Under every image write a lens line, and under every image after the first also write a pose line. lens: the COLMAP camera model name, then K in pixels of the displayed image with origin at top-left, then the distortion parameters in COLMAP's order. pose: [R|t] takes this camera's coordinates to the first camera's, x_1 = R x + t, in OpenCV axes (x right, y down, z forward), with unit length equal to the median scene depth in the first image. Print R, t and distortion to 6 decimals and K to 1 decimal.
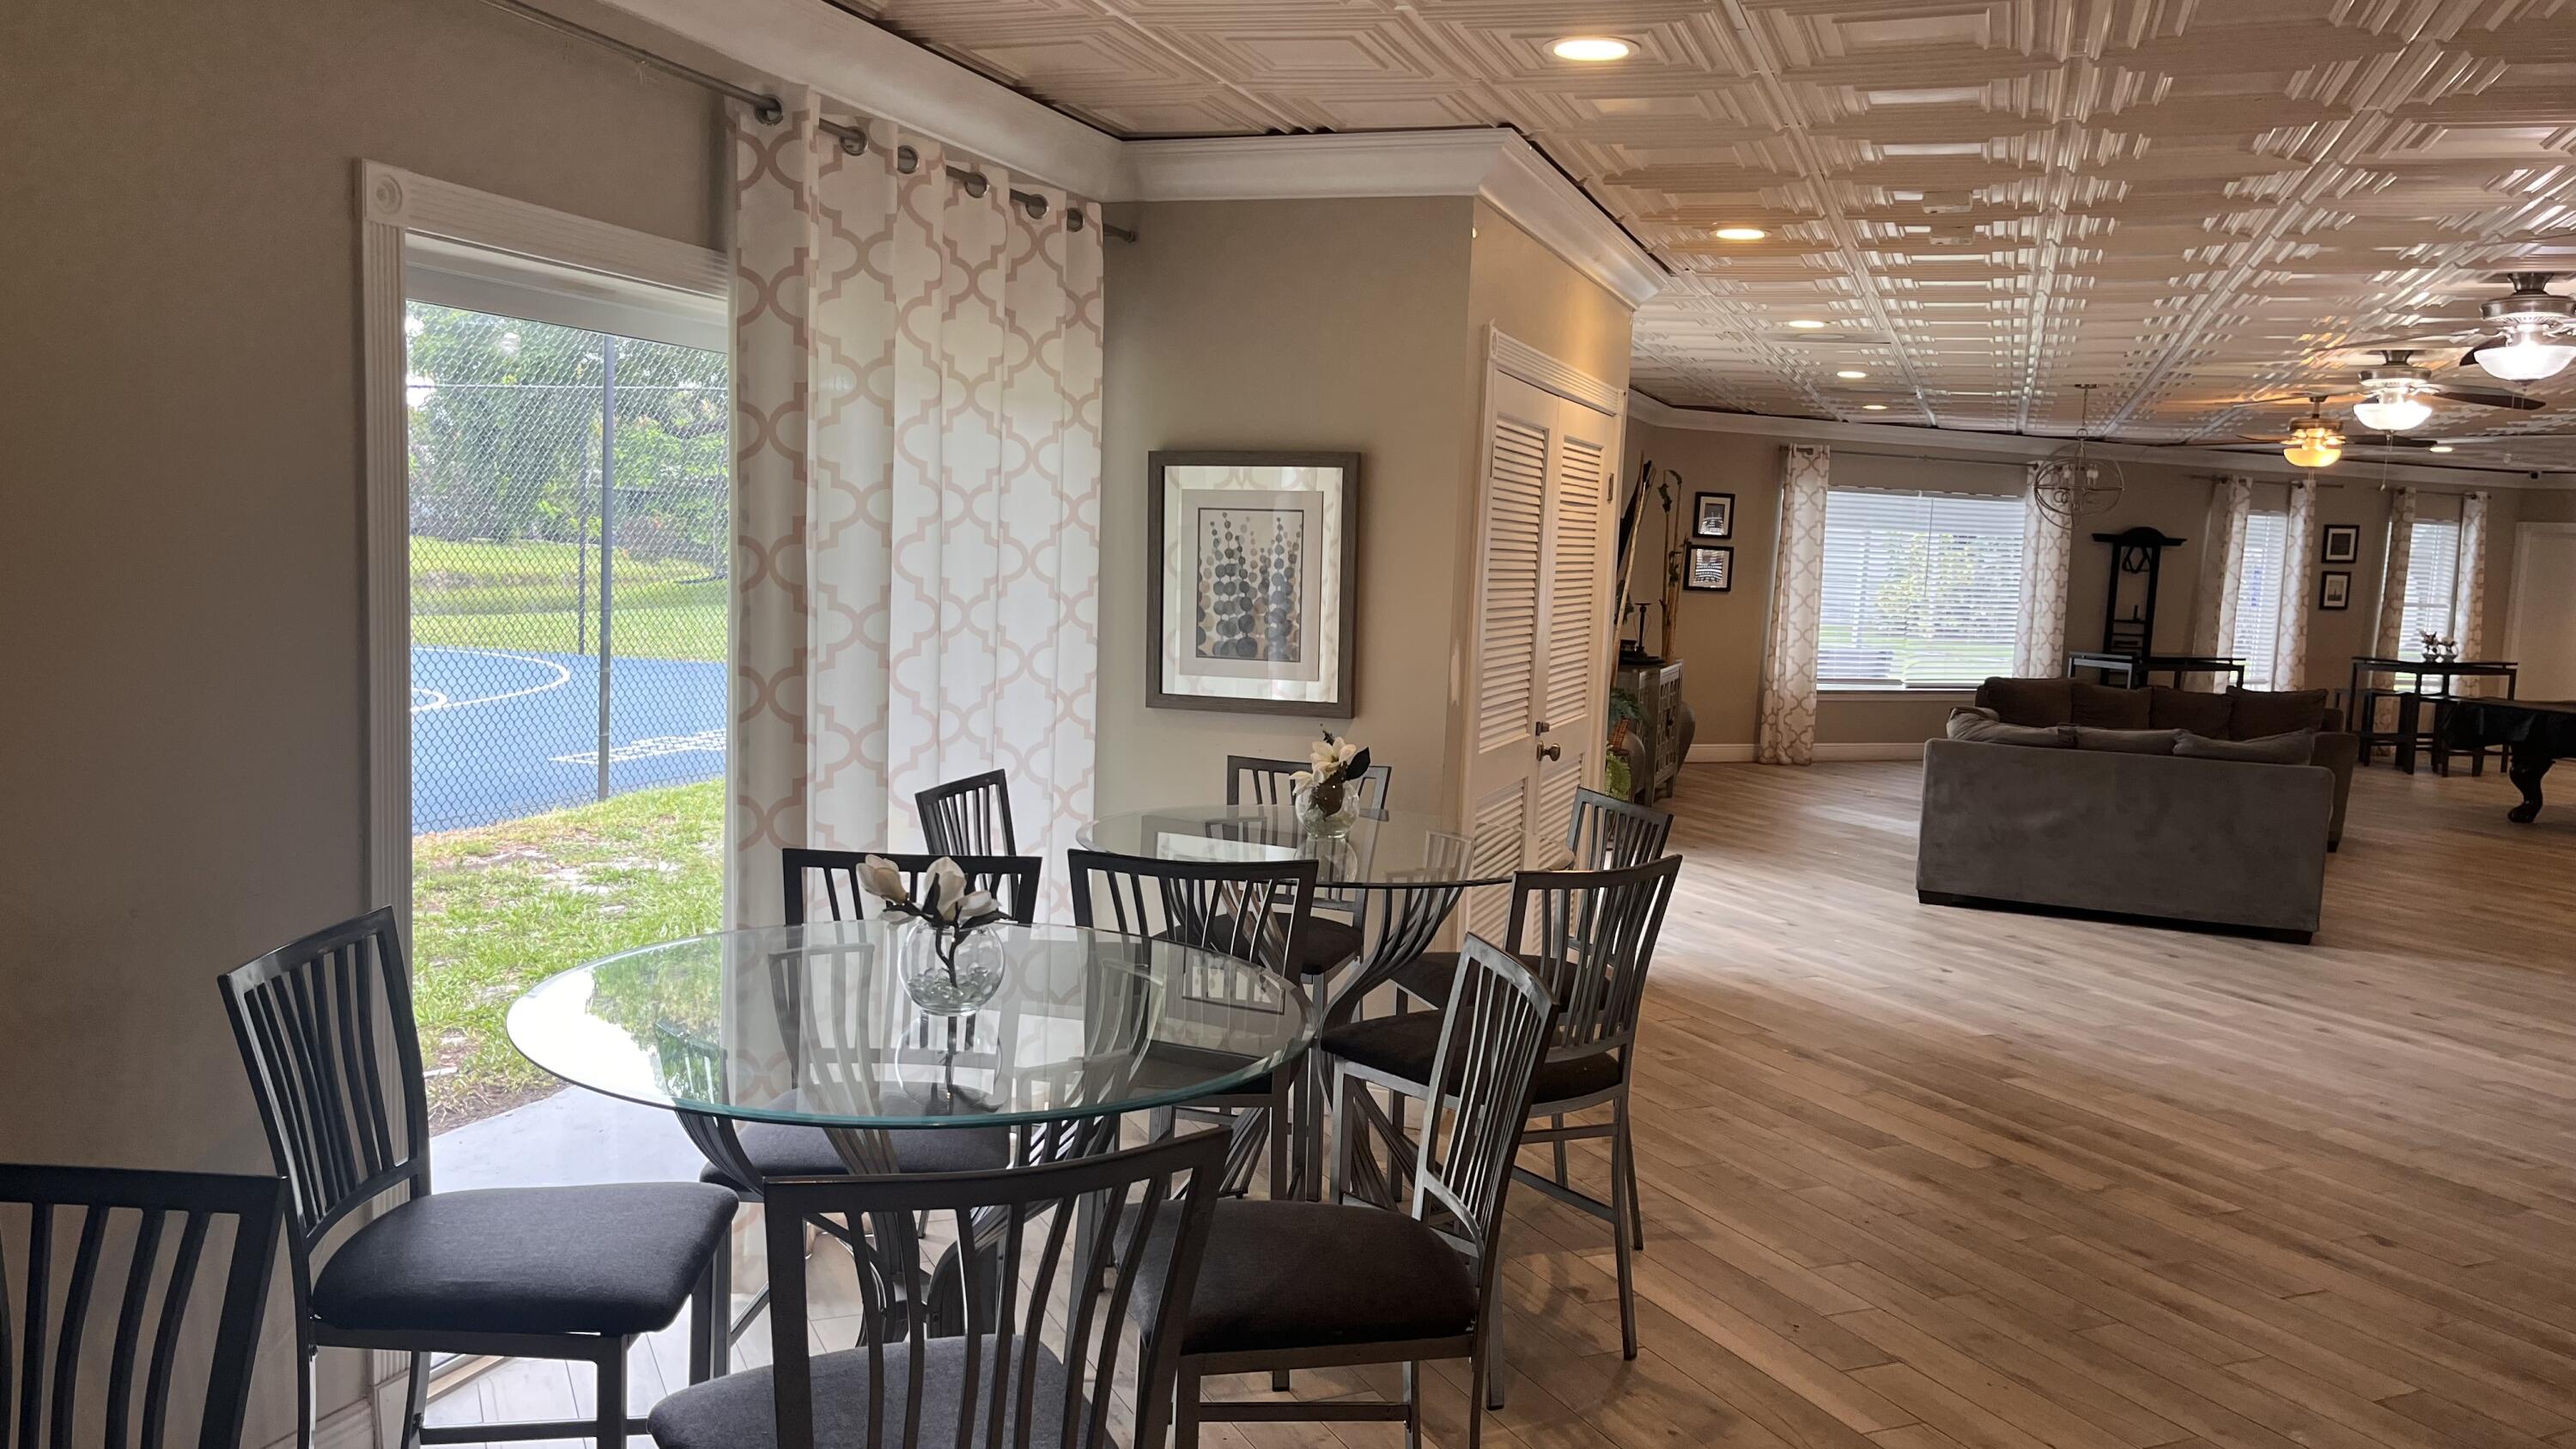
lens RADIAL K [[1908.9, 0, 1294.5], [0, 1908.9, 731.5], [0, 0, 1]] dist [0.076728, -0.085992]
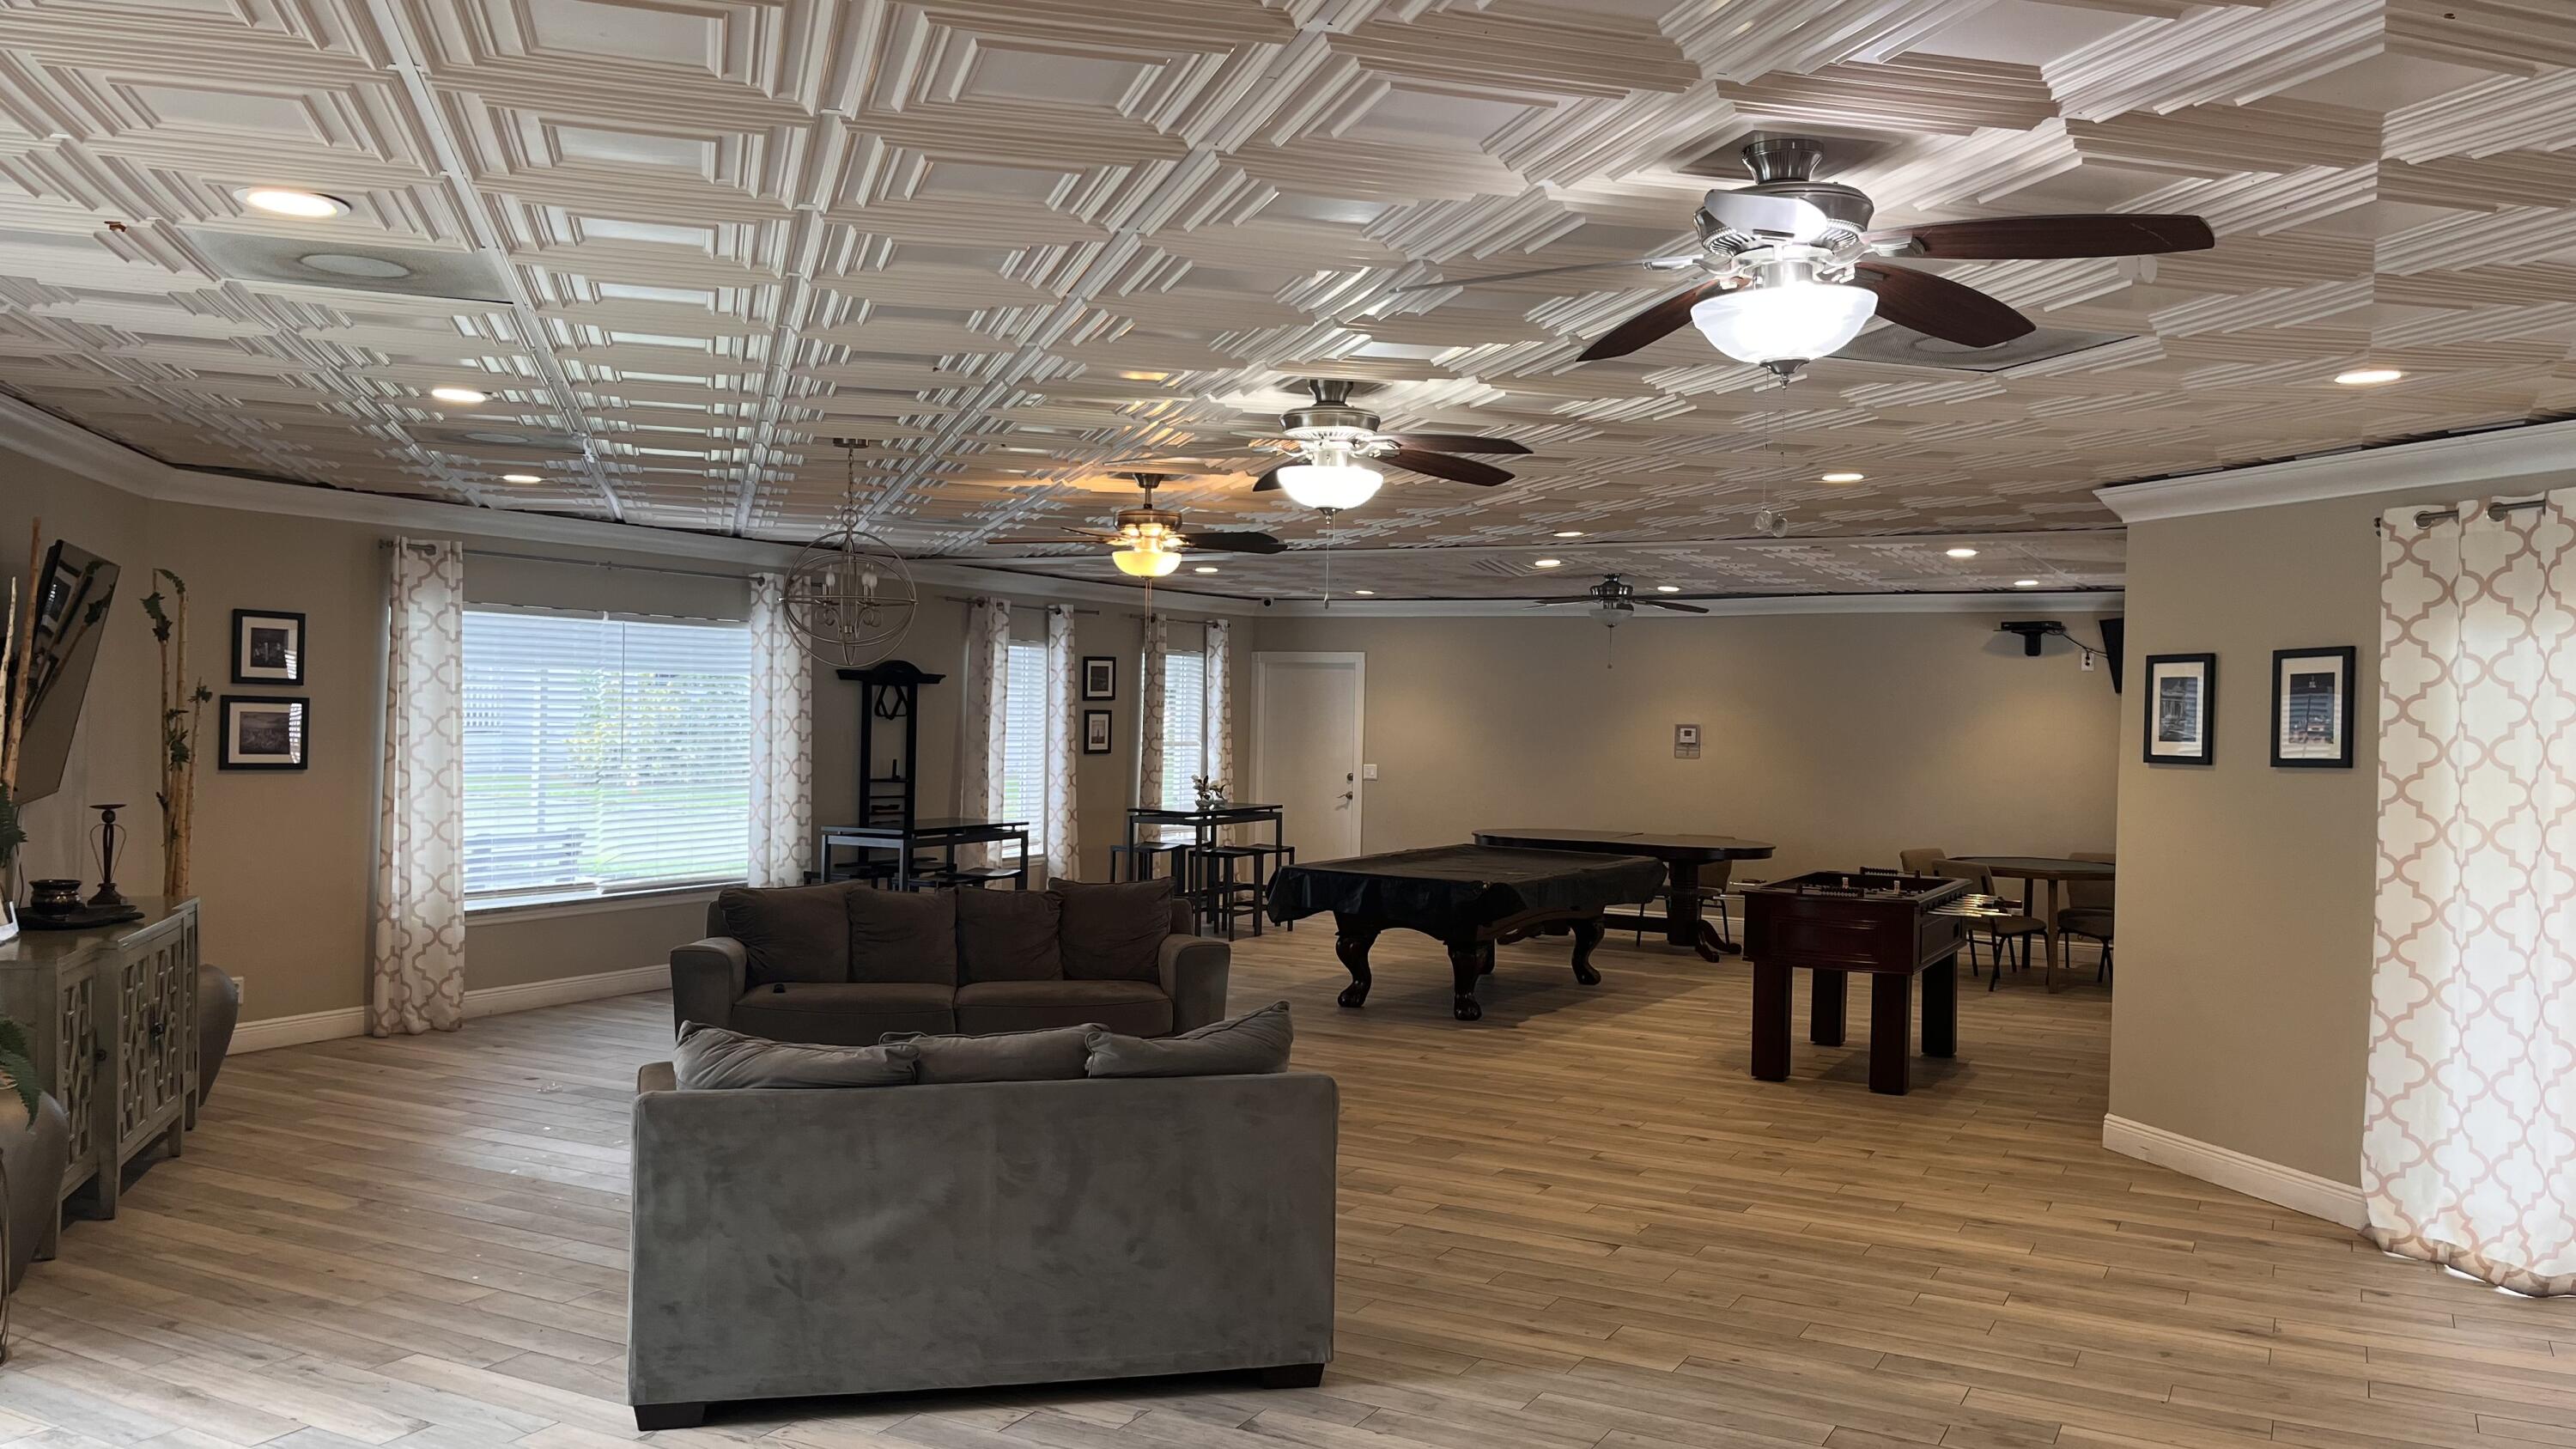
lens RADIAL K [[1908.9, 0, 1294.5], [0, 1908.9, 731.5], [0, 0, 1]] dist [0.076728, -0.085992]
pose [[0.796137, -0.034589, 0.604127, 0.102166], [0.076400, 0.996121, -0.043650, -0.032706], [-0.600274, 0.080906, 0.795691, 0.302166]]
